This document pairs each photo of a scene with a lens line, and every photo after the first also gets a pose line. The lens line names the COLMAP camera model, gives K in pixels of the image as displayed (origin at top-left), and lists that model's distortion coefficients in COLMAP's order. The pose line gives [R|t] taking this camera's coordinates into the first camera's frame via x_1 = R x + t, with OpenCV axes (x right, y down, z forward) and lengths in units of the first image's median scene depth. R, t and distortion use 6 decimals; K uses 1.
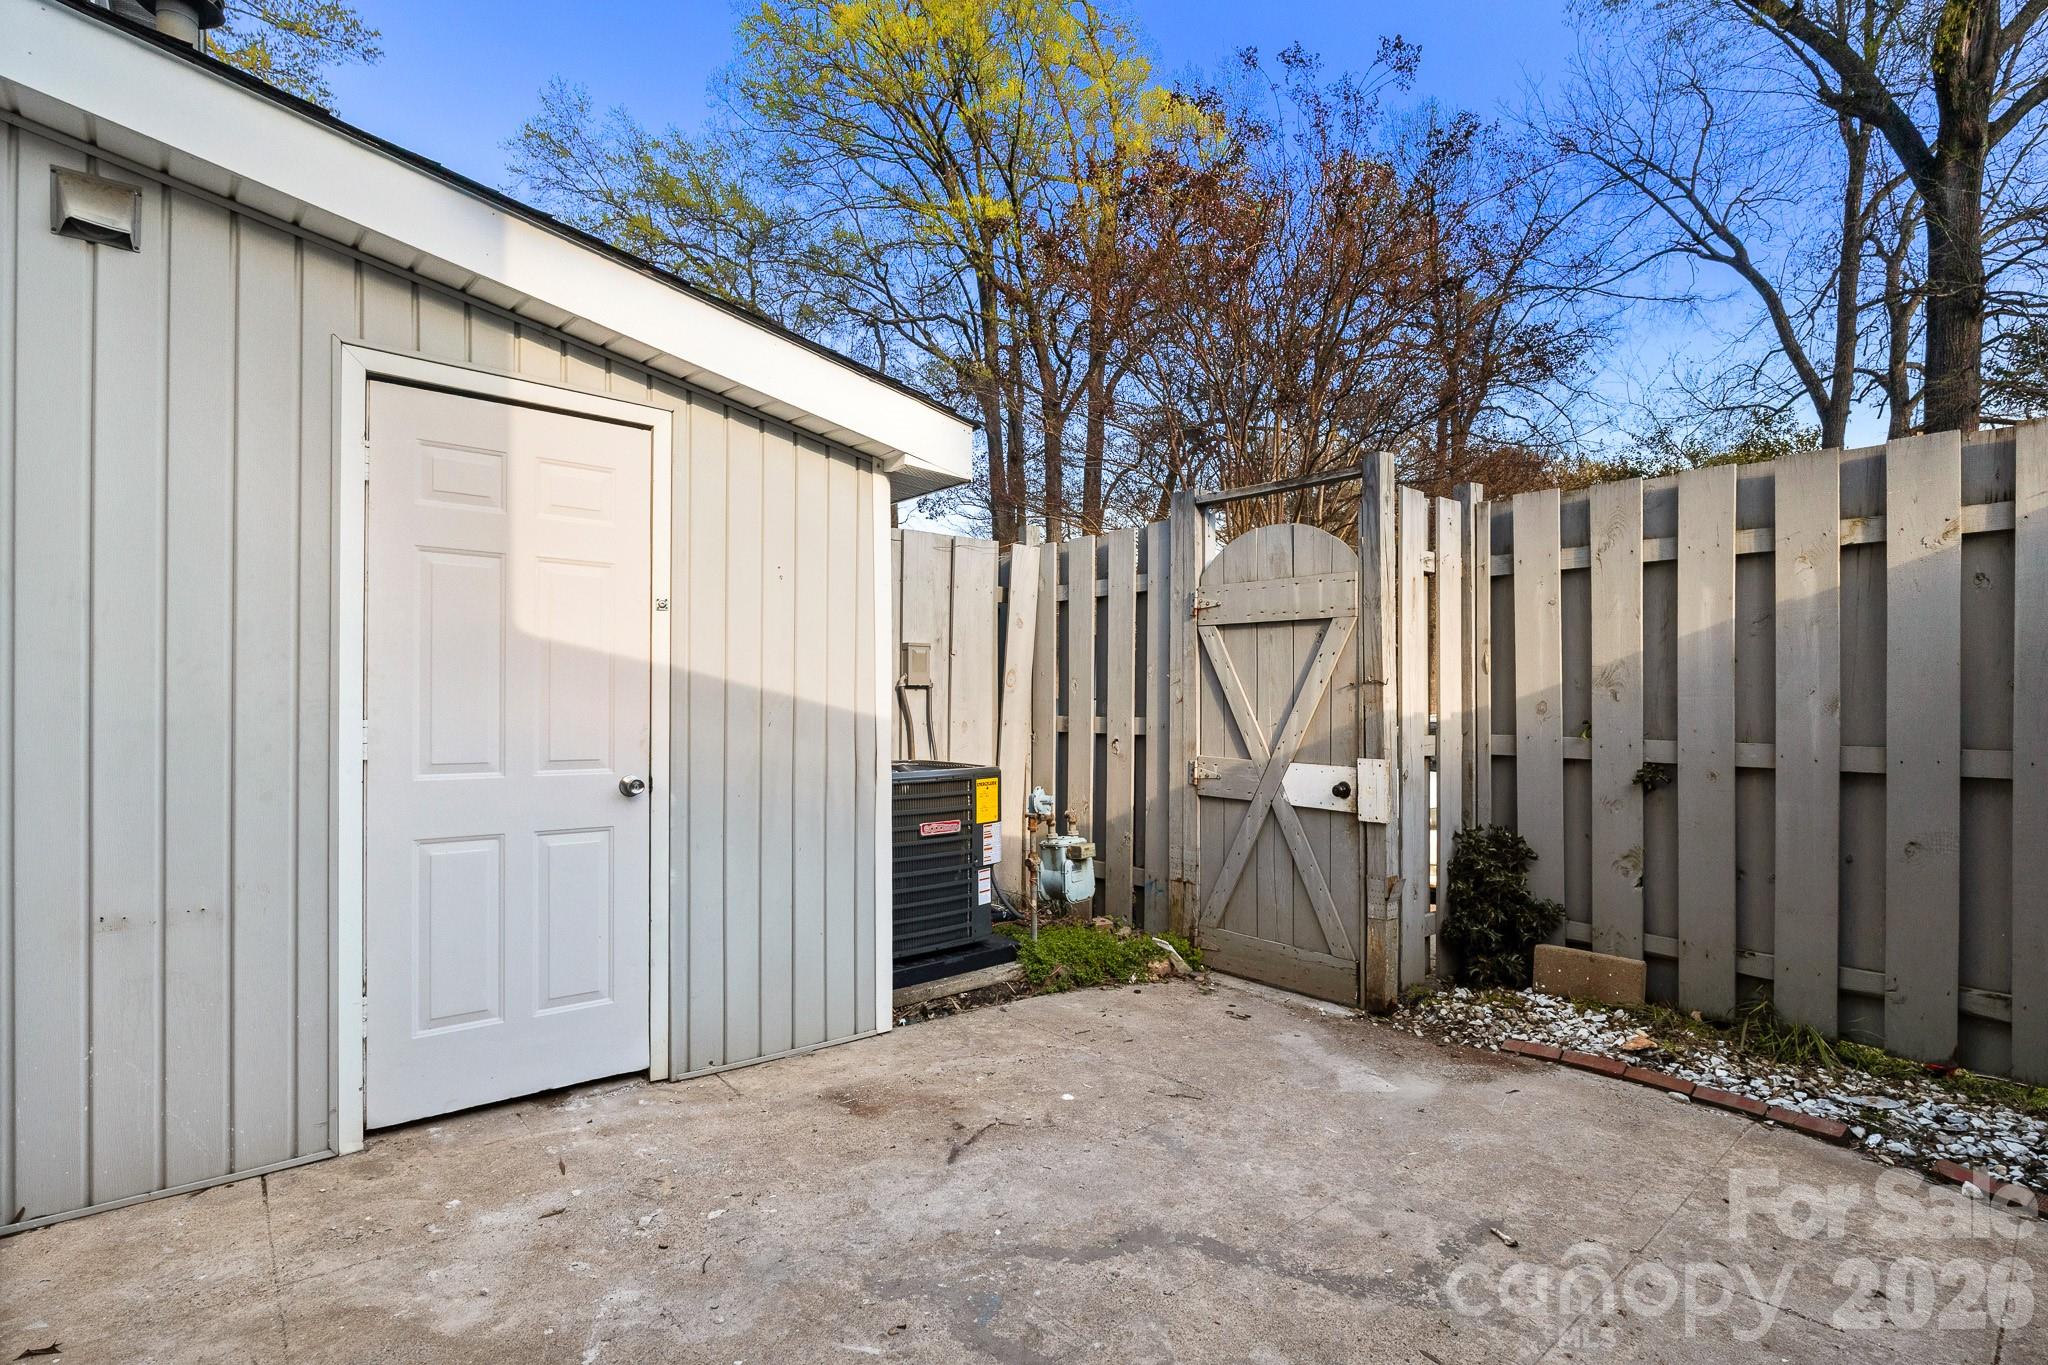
lens RADIAL K [[1000.9, 0, 1019.9], [0, 1000.9, 707.4], [0, 0, 1]] dist [-0.004304, -0.000819]
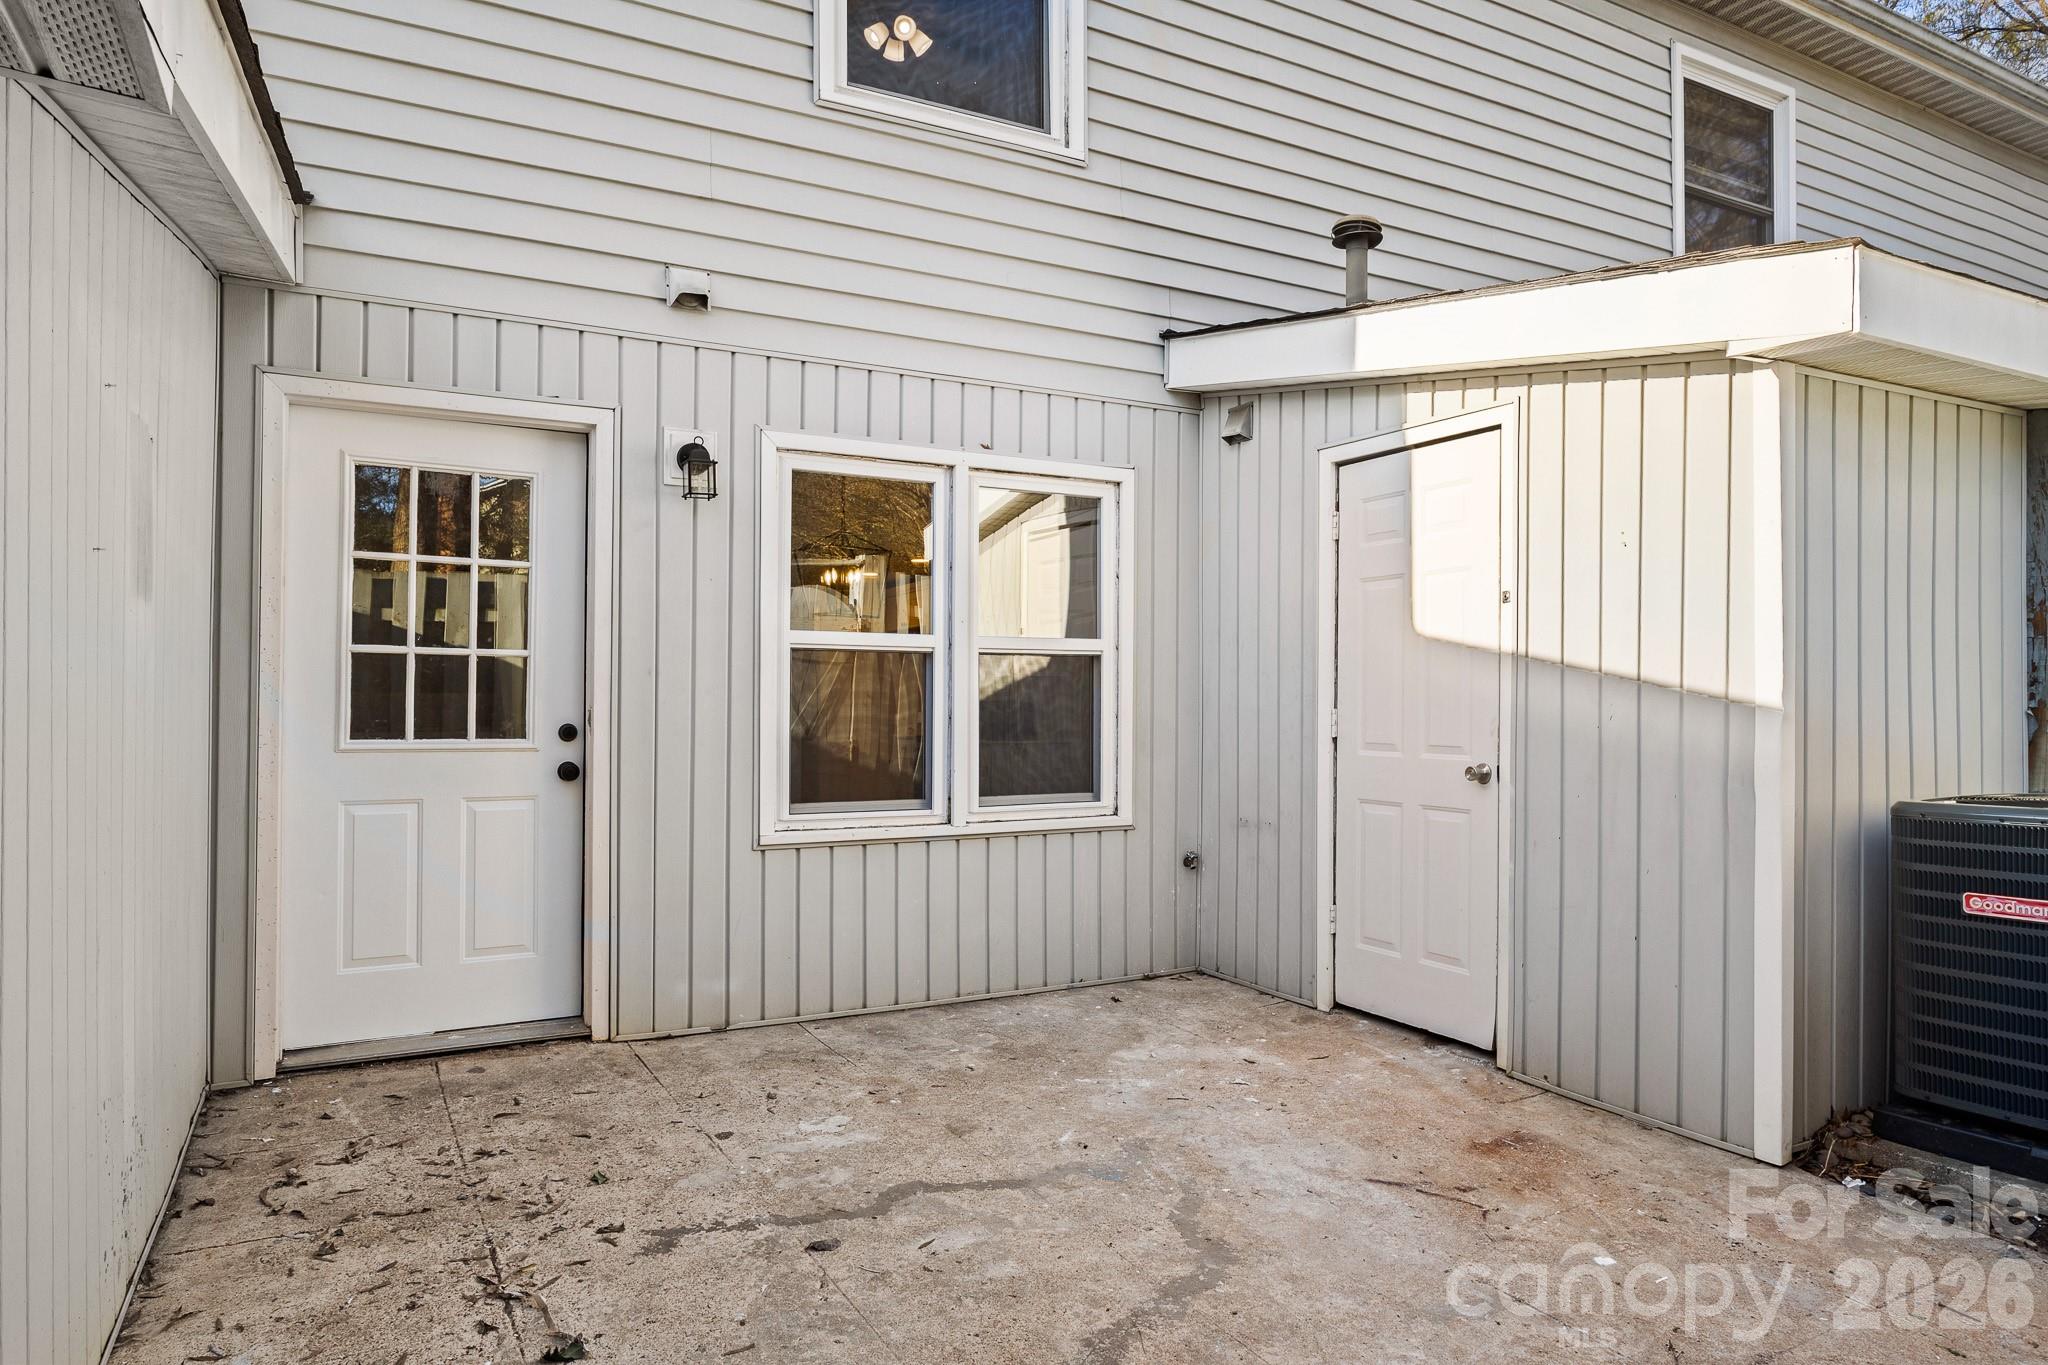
lens RADIAL K [[1251.4, 0, 1023.6], [0, 1251.4, 692.7], [0, 0, 1]] dist [0.001278, 0.000862]
pose [[-0.216140, -0.018877, -0.976180, 1.152453], [-0.010249, 0.999802, -0.017065, 0.024329], [0.976309, 0.006317, -0.216291, 0.940330]]
